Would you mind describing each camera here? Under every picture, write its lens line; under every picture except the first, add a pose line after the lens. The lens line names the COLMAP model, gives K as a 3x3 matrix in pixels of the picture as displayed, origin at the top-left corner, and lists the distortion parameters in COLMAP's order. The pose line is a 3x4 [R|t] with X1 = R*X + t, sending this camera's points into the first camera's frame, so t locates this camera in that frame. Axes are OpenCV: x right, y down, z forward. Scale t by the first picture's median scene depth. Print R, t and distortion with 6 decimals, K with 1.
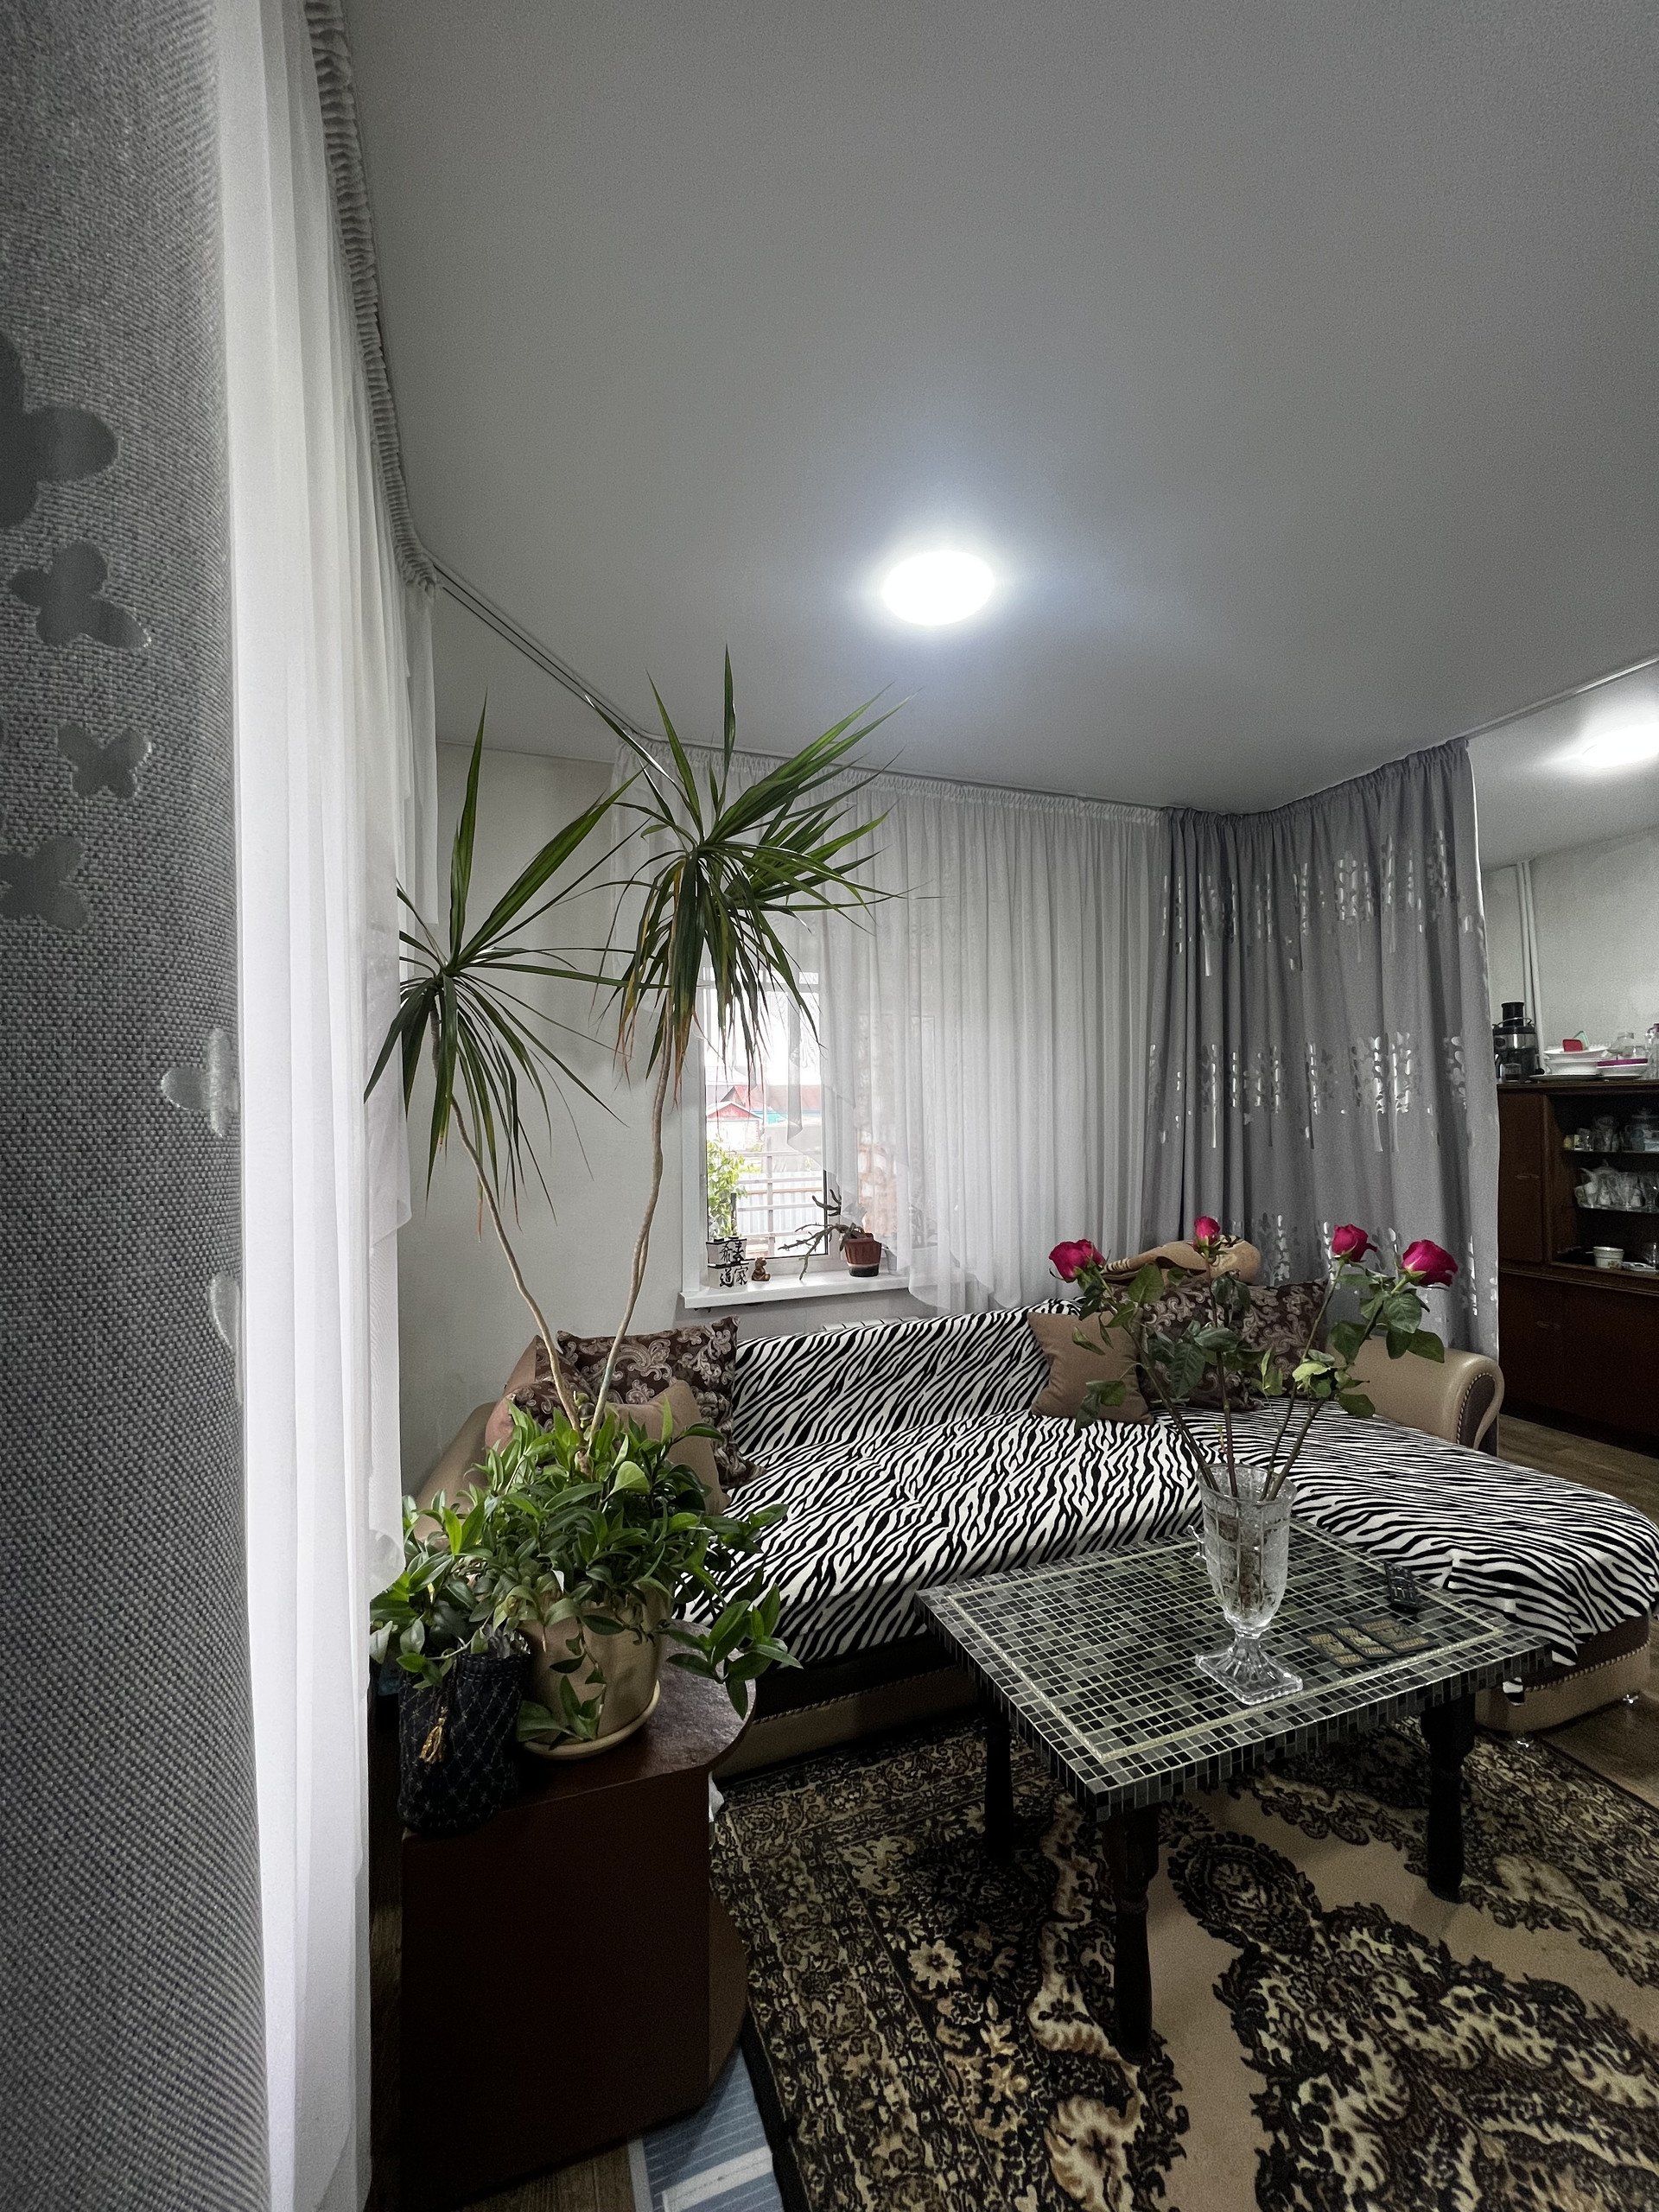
lens RADIAL K [[888.7, 0, 842.2], [0, 888.7, 1102.1], [0, 0, 1]] dist [-0.001757, 0.000627]
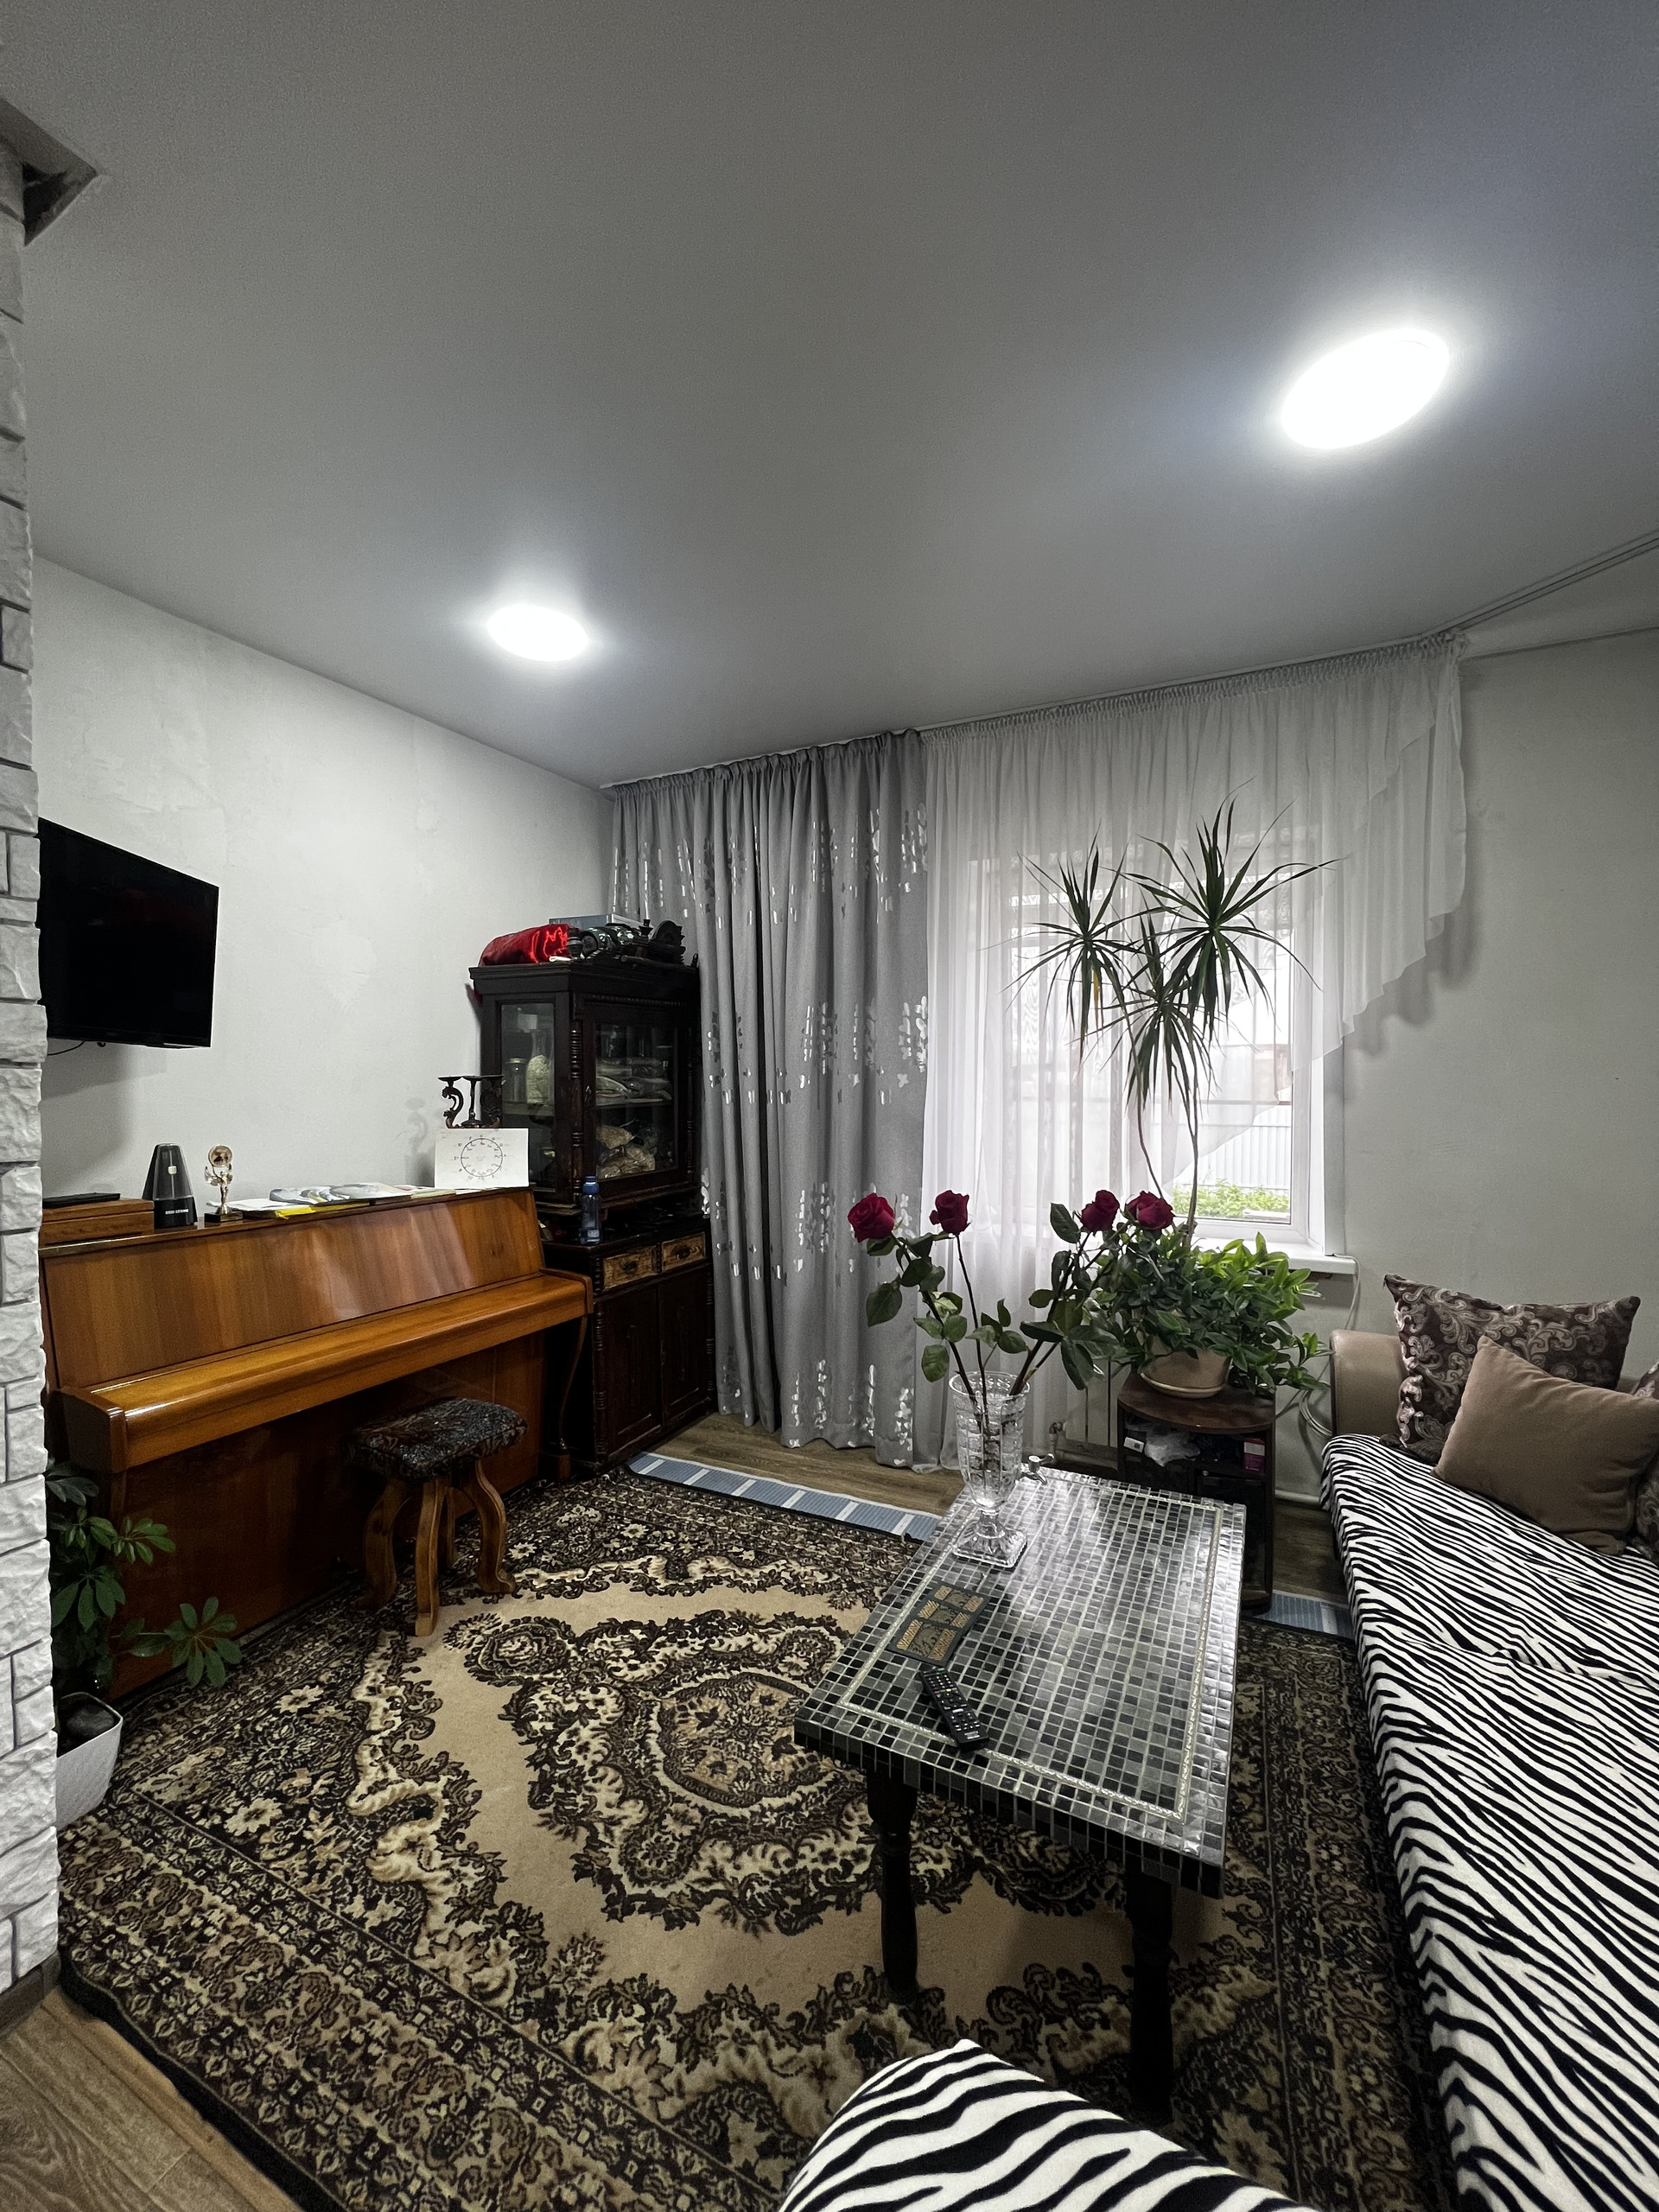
lens RADIAL K [[888.7, 0, 829.3], [0, 888.7, 1101.9], [0, 0, 1]] dist [-0.001757, 0.000627]
pose [[-0.740177, 0.033530, -0.671576, 1.528387], [0.028067, 0.999426, 0.018965, 0.026238], [0.671827, -0.004812, -0.740693, 1.906877]]
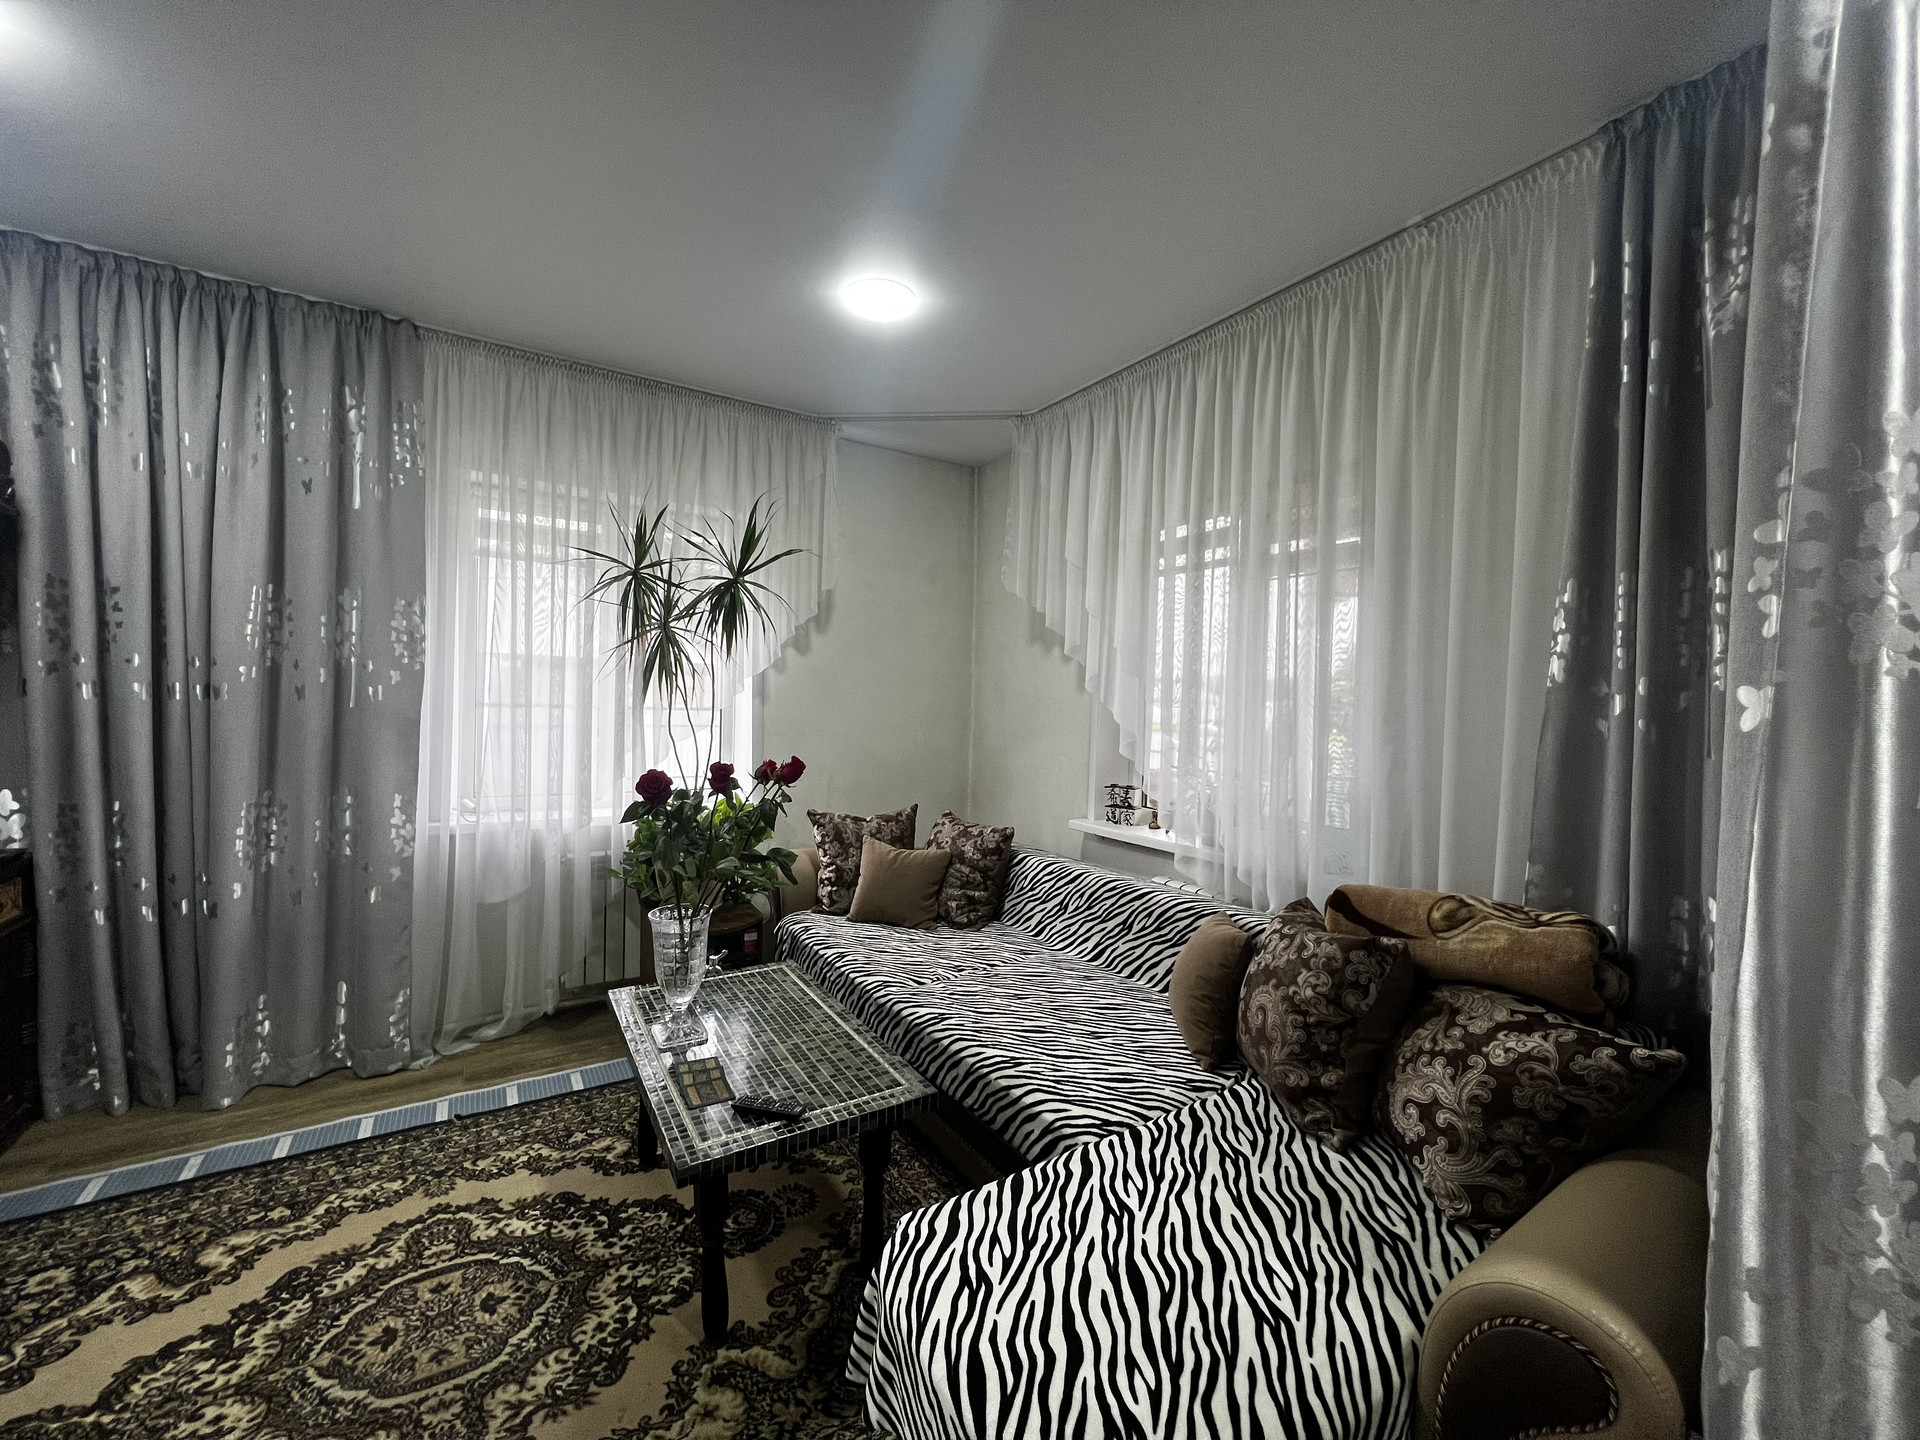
lens RADIAL K [[771.4, 0, 963.3], [0, 771.4, 715.8], [0, 0, 1]] dist [-0.001757, 0.000627]
pose [[0.185852, 0.045315, -0.981532, 2.041768], [-0.006110, 0.998970, 0.044963, 0.021128], [0.982559, -0.002360, 0.185938, 1.361157]]
